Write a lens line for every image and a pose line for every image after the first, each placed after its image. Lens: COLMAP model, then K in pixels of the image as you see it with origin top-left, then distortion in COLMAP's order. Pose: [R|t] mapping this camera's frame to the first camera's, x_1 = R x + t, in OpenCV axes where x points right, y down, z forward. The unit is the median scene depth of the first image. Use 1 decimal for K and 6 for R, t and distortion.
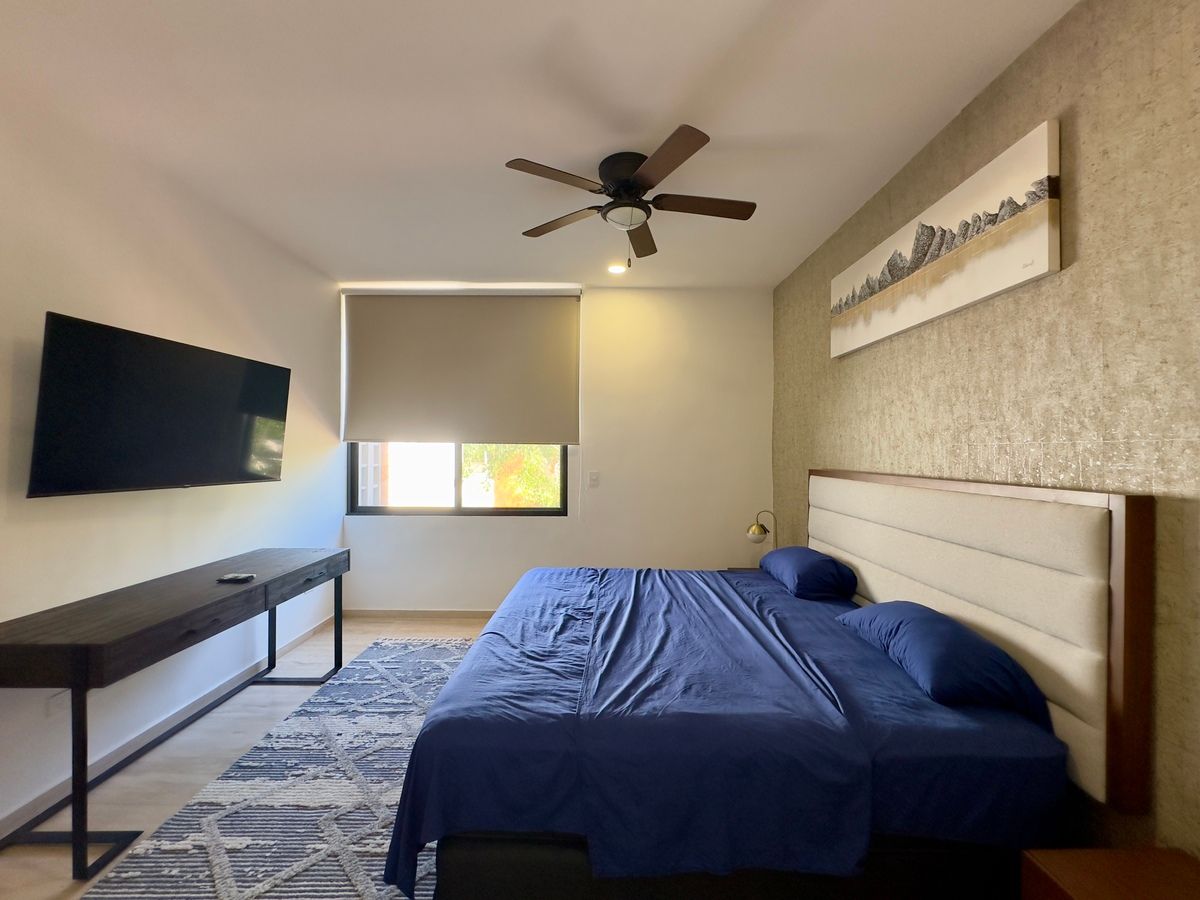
lens RADIAL K [[479.4, 0, 598.2], [0, 479.4, 449.6], [0, 0, 1]] dist [-0.000835, 0.000534]
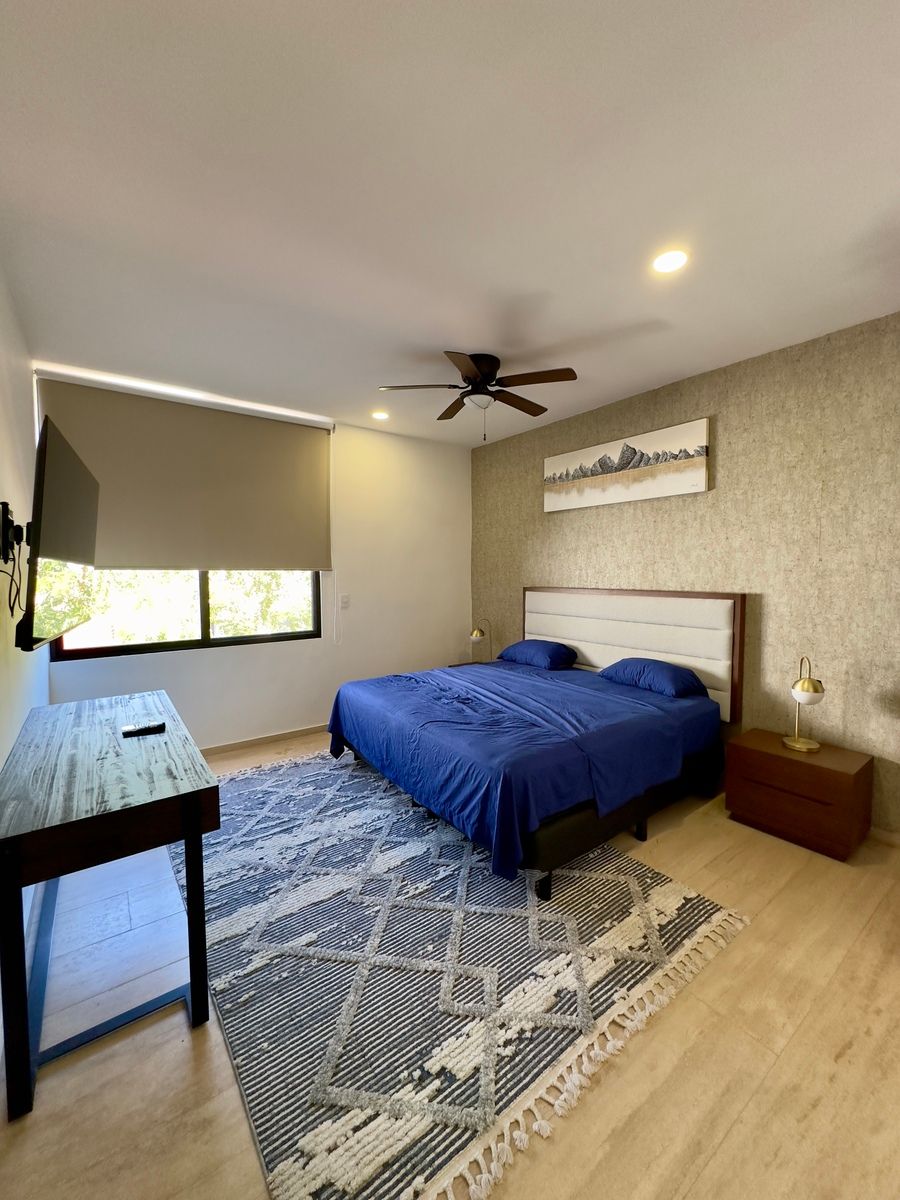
lens RADIAL K [[479.4, 0, 445.4], [0, 479.4, 598.1], [0, 0, 1]] dist [-0.000835, 0.000534]
pose [[0.805198, -0.041791, 0.591532, -0.923103], [0.006397, 0.998068, 0.061806, -0.026074], [-0.592972, -0.045982, 0.803909, -0.036463]]
